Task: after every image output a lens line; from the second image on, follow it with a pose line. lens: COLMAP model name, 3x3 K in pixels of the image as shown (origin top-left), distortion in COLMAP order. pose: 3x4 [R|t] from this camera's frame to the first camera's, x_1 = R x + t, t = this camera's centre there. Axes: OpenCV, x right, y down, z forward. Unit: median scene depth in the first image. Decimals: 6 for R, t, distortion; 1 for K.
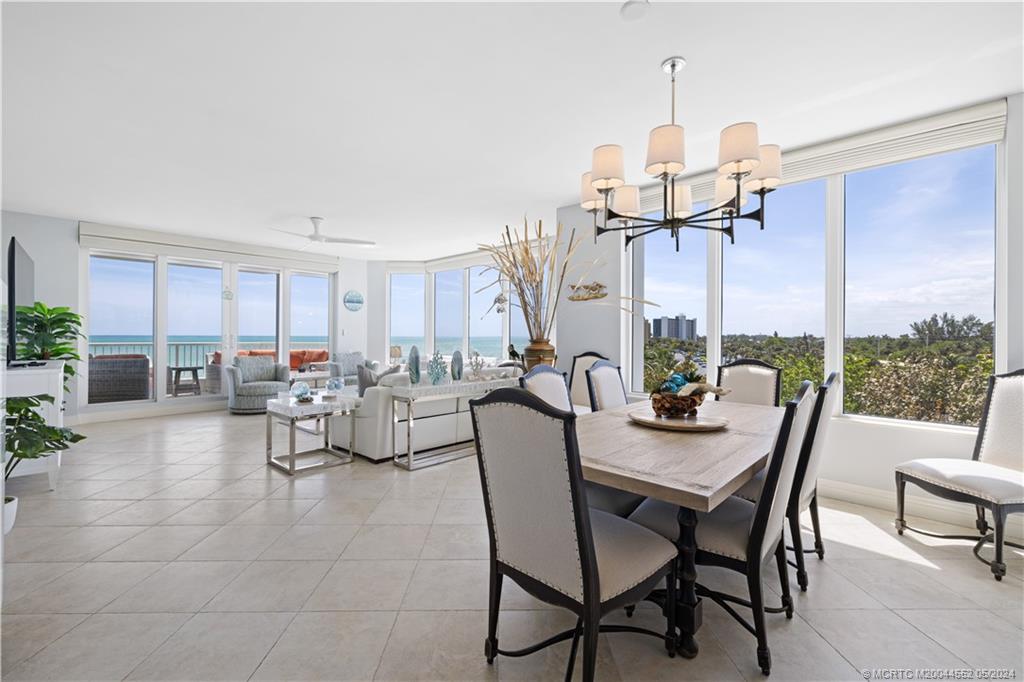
lens RADIAL K [[440.0, 0, 513.4], [0, 440.0, 339.0], [0, 0, 1]] dist [0.003300, 0.000154]
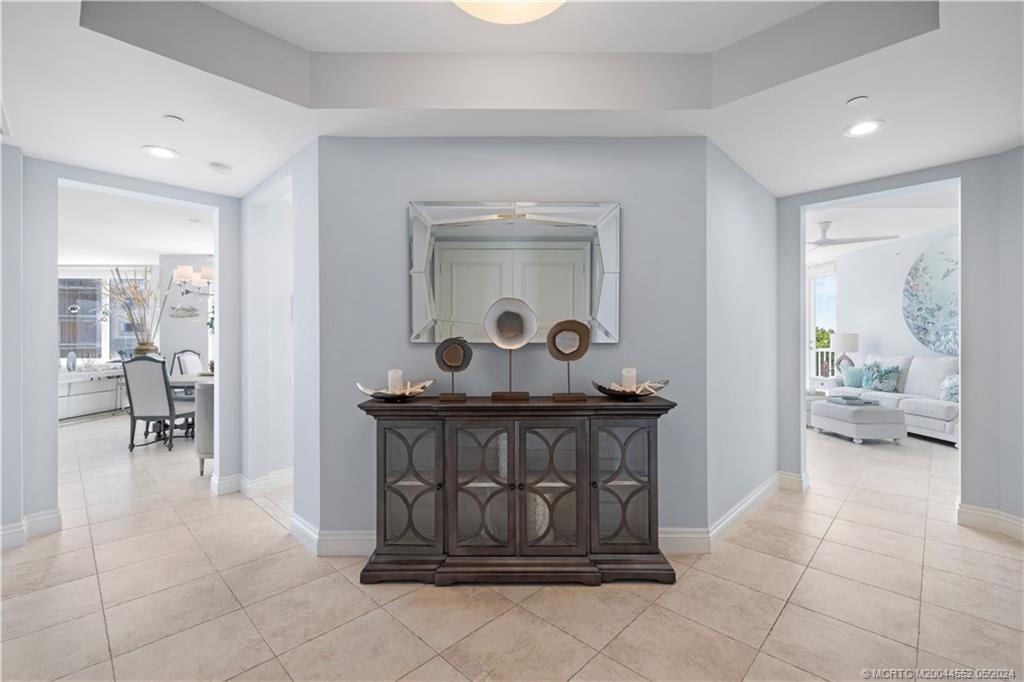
lens RADIAL K [[440.0, 0, 511.1], [0, 440.0, 339.4], [0, 0, 1]] dist [0.003300, 0.000154]
pose [[0.718246, -0.005009, 0.695771, -0.102043], [0.008964, 0.999958, -0.002054, 0.004747], [-0.695731, 0.007712, 0.718261, -1.064492]]
